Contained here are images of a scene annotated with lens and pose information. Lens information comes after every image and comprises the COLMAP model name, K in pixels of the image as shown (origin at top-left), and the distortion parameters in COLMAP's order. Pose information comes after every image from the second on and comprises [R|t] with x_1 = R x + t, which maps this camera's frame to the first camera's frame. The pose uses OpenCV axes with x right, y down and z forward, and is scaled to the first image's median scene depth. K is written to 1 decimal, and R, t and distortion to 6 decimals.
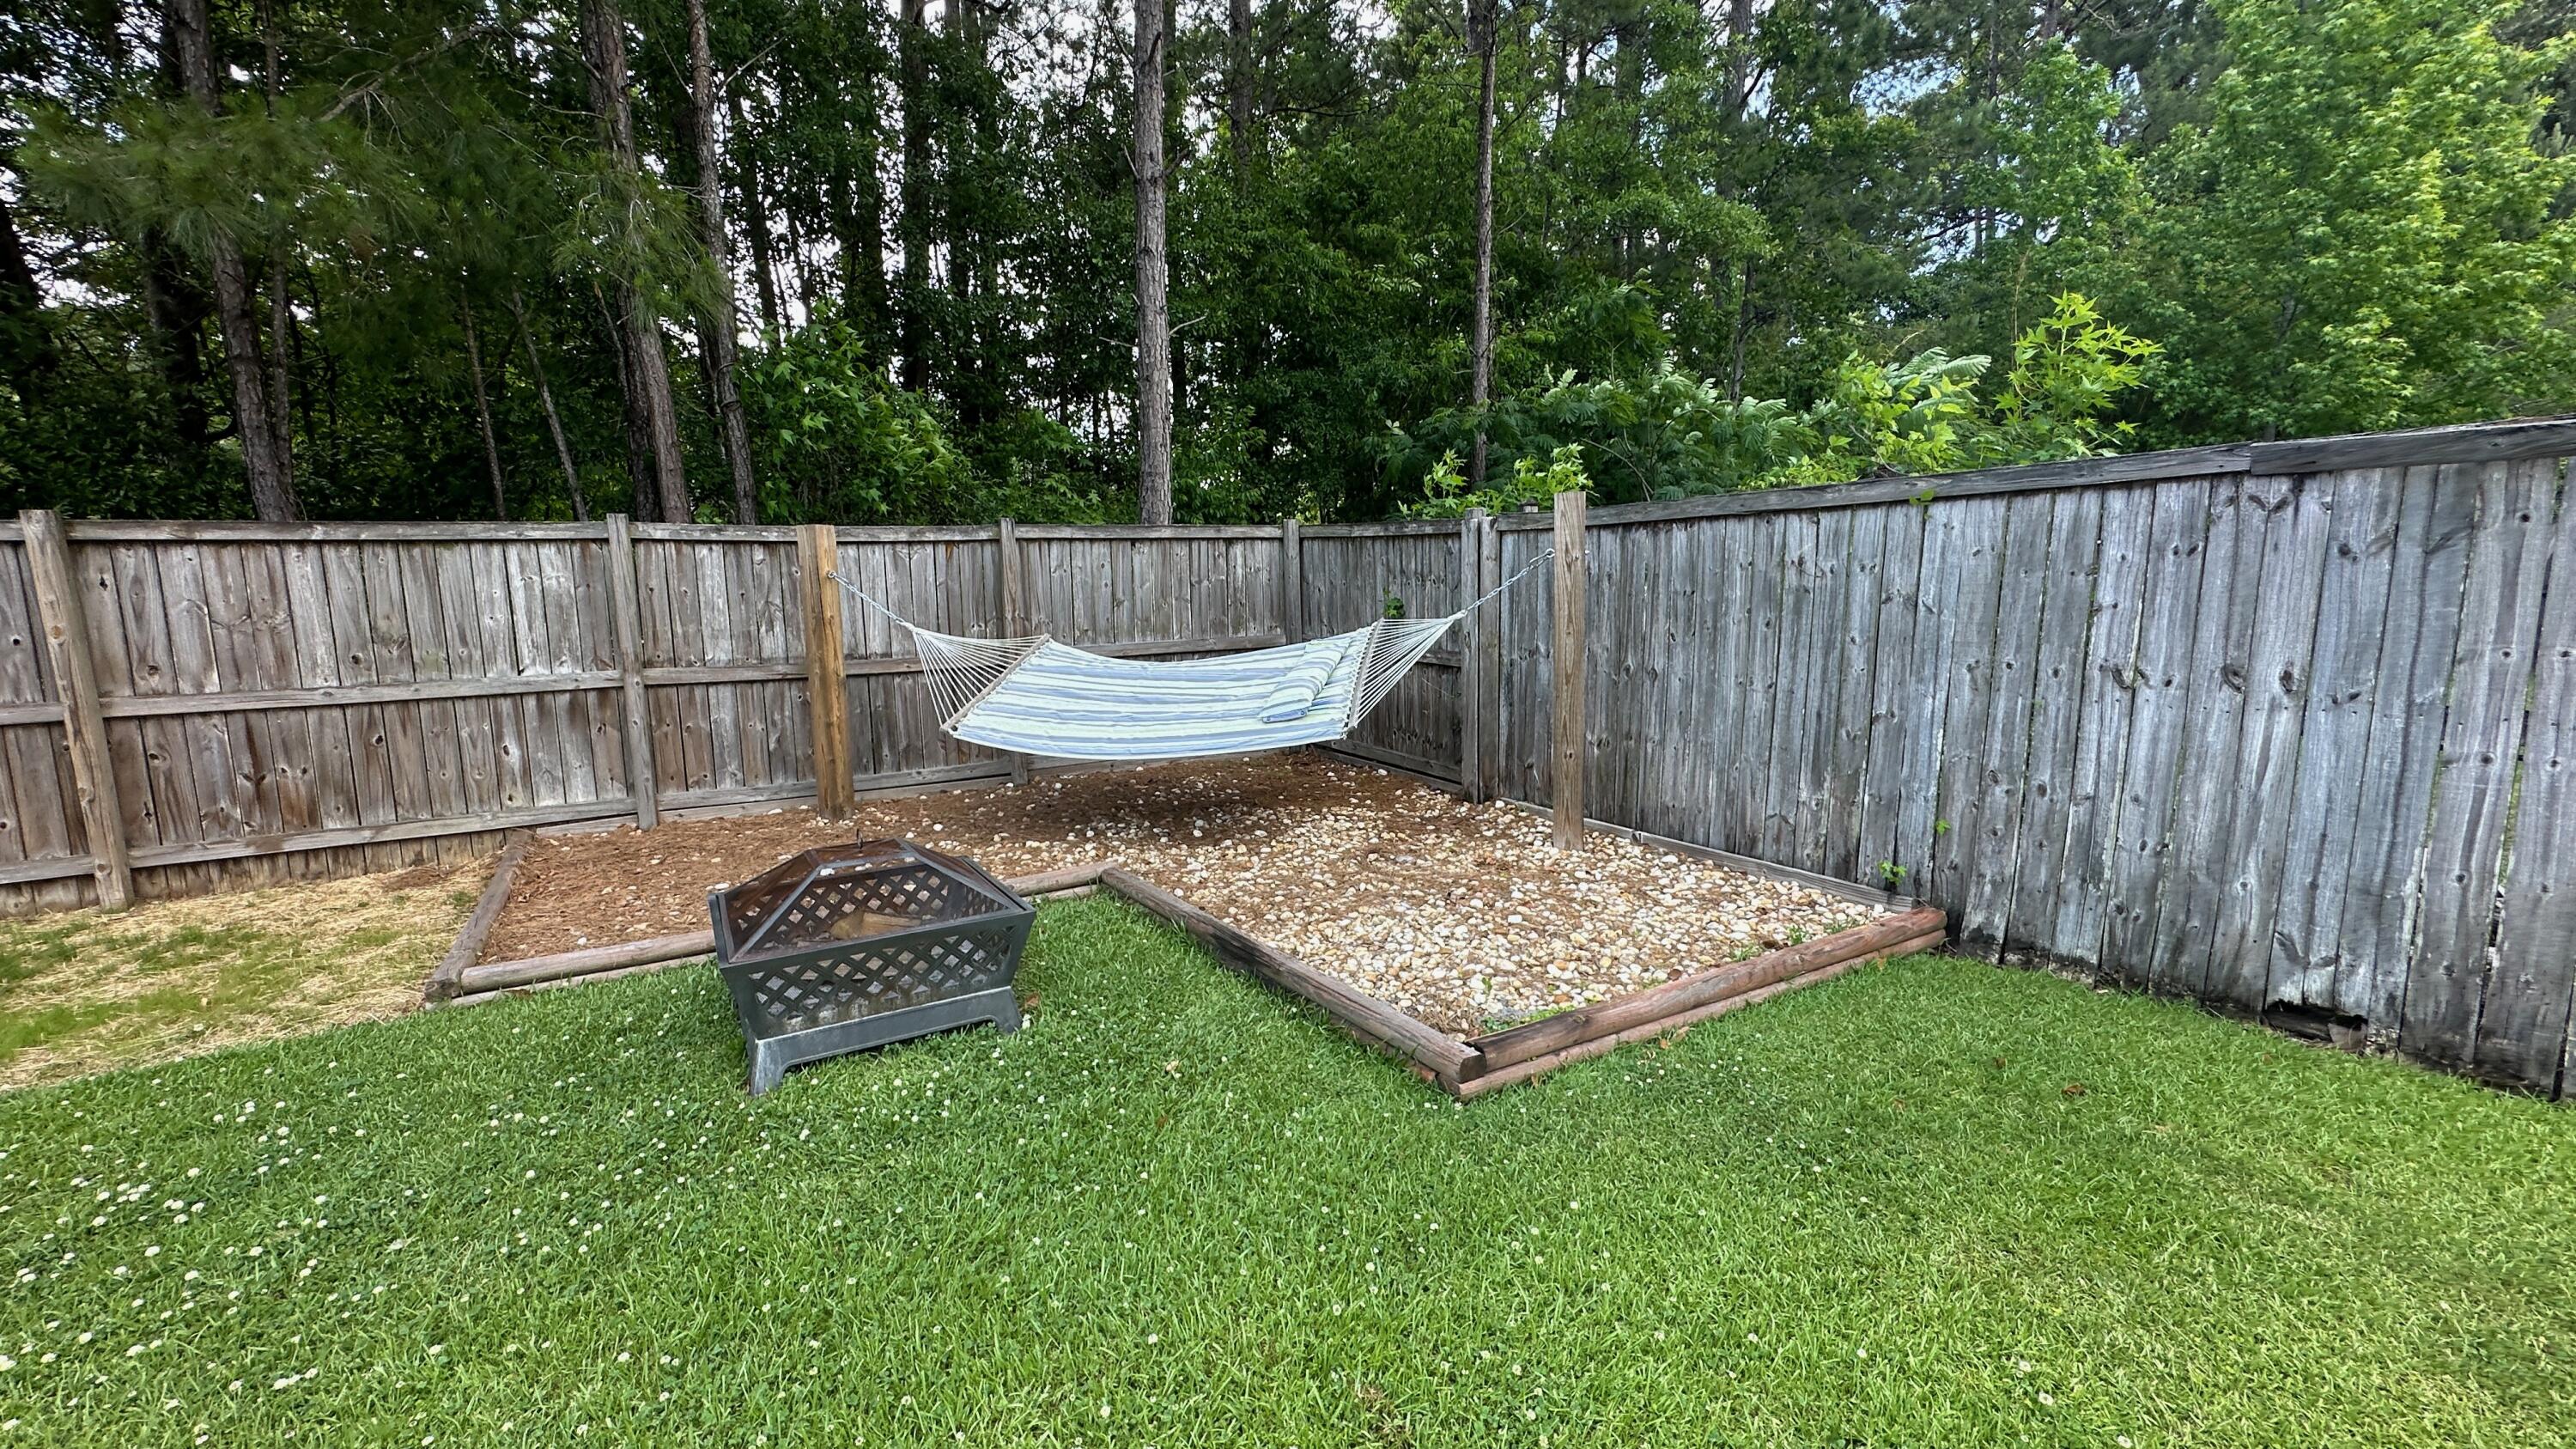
lens RADIAL K [[1033.9, 0, 1283.9], [0, 1033.9, 740.8], [0, 0, 1]] dist [-0.001968, 0.000242]
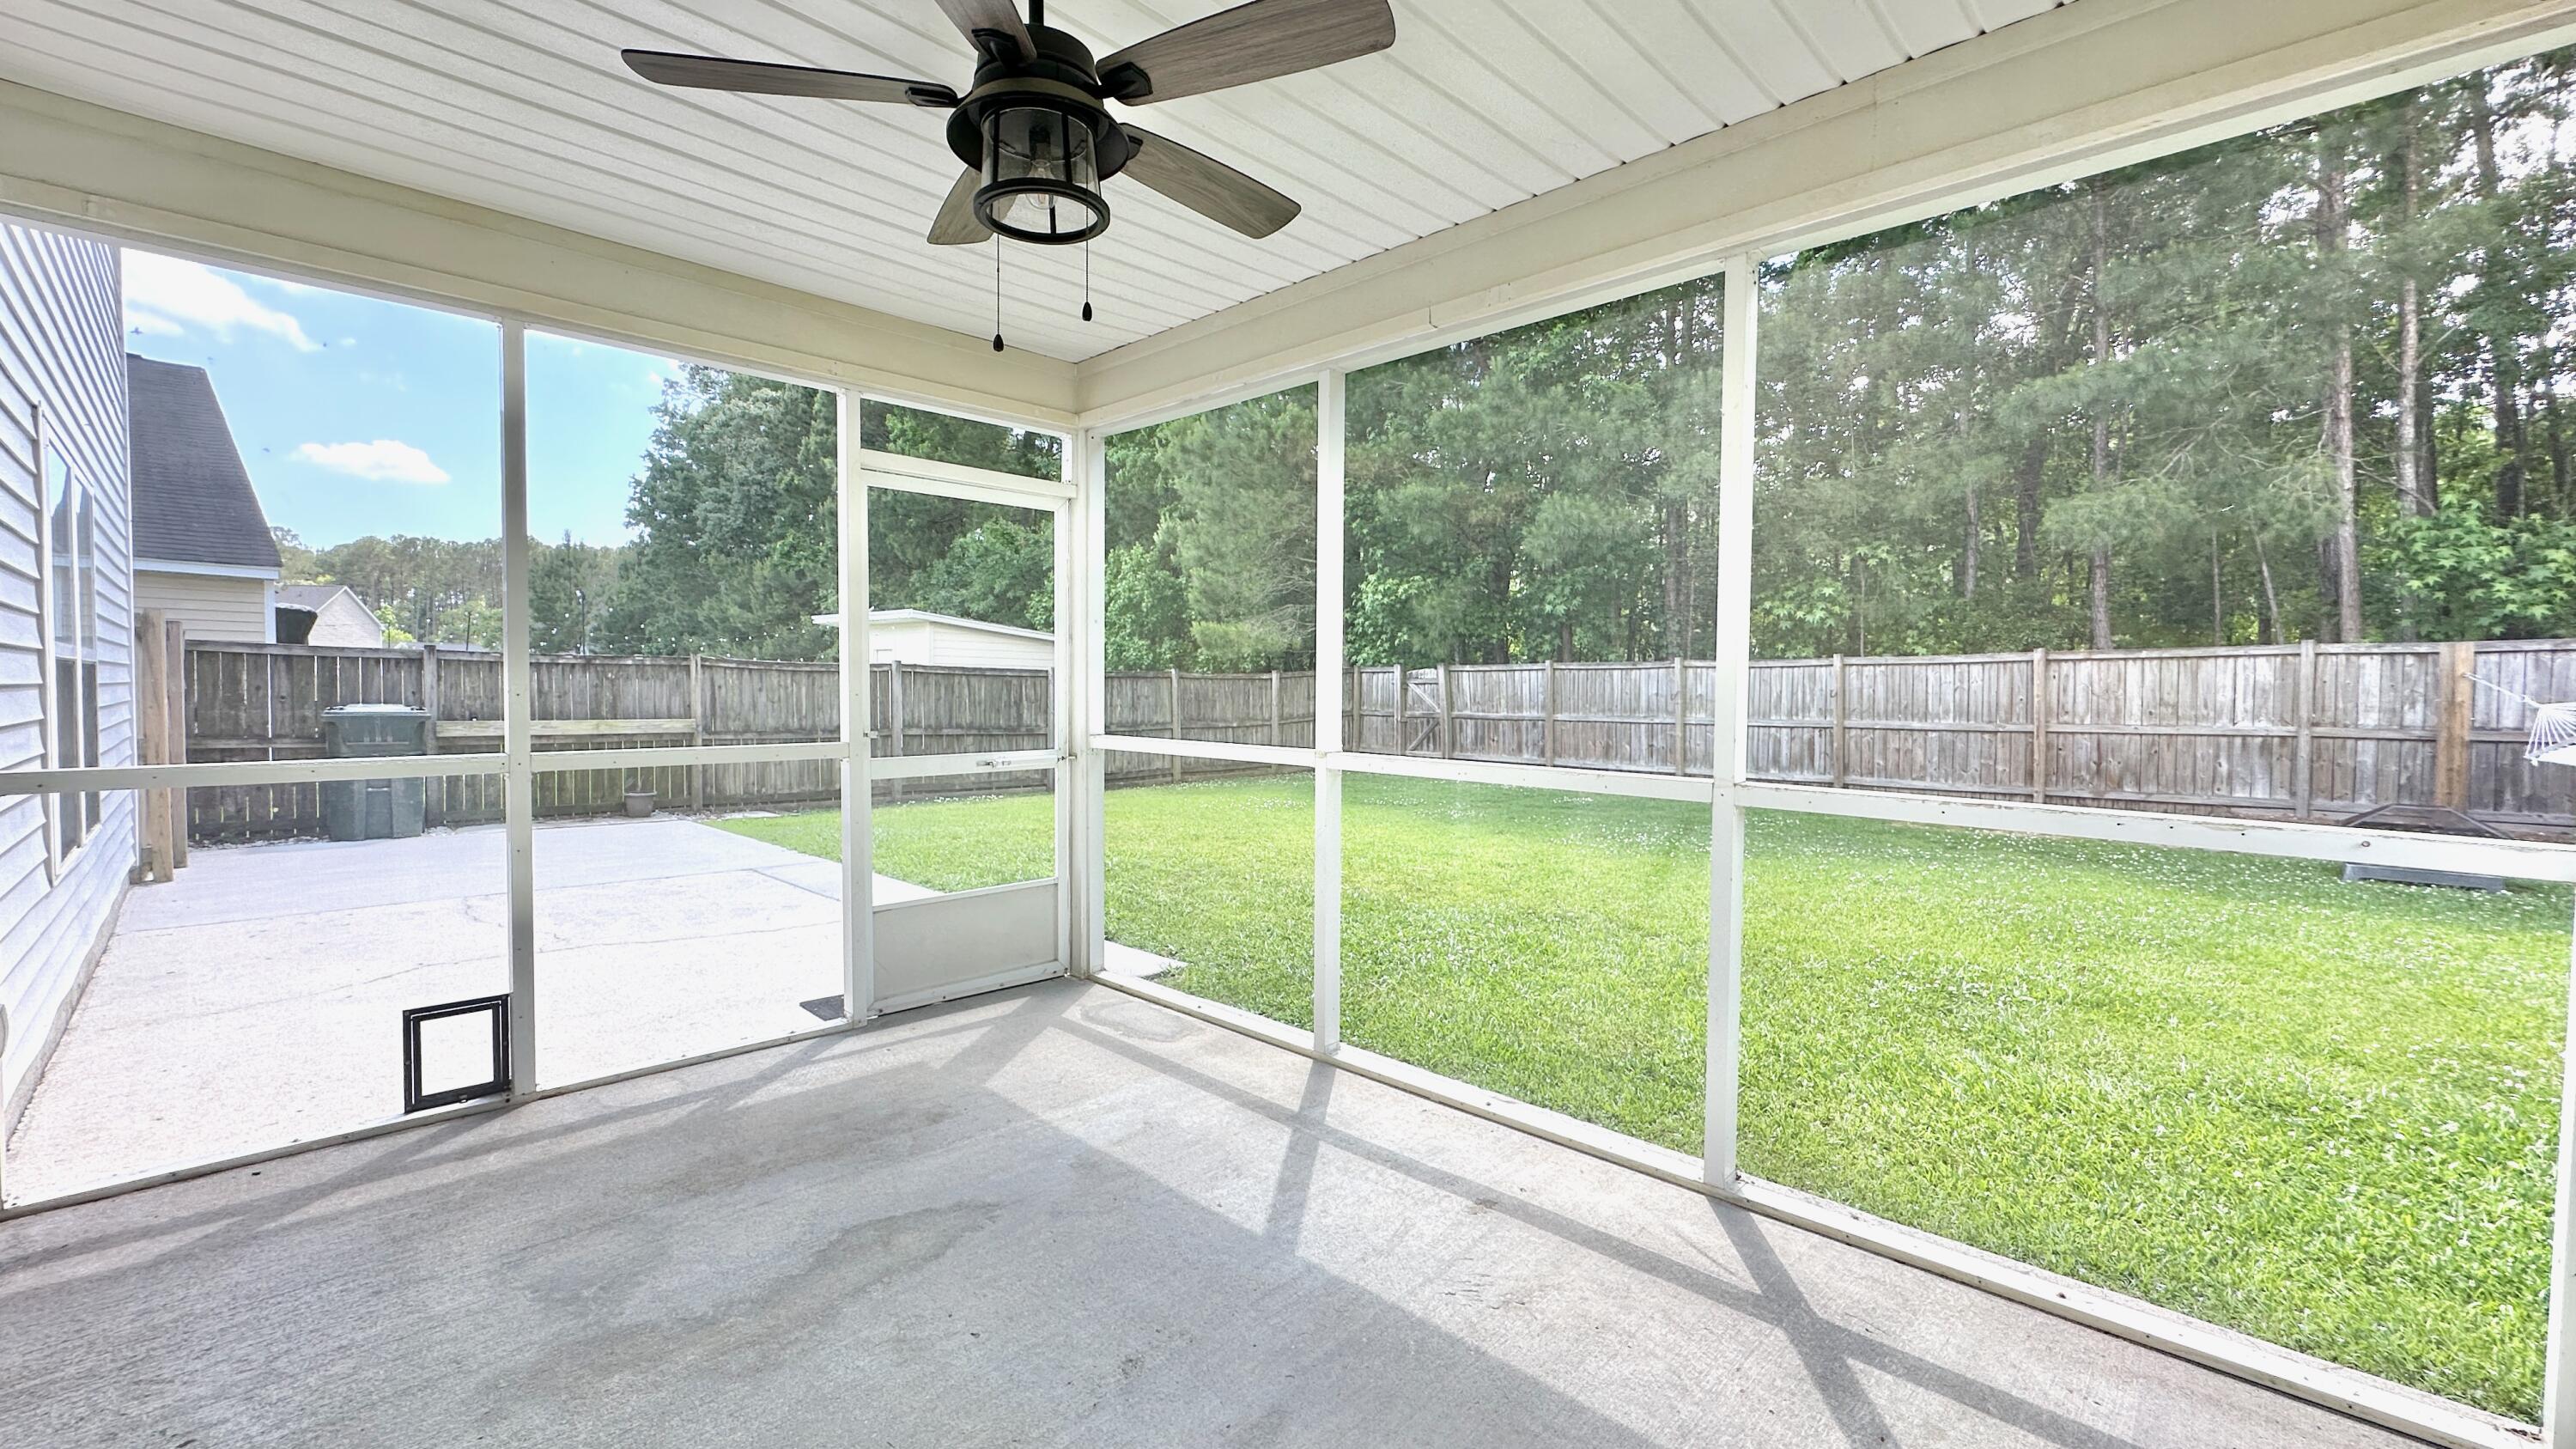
lens RADIAL K [[1033.9, 0, 1284.7], [0, 1033.9, 715.1], [0, 0, 1]] dist [-0.001968, 0.000242]
pose [[0.199446, 0.048604, -0.978703, 0.752166], [-0.138045, 0.990202, 0.021044, 0.115945], [0.970137, 0.130908, 0.204201, -1.061336]]
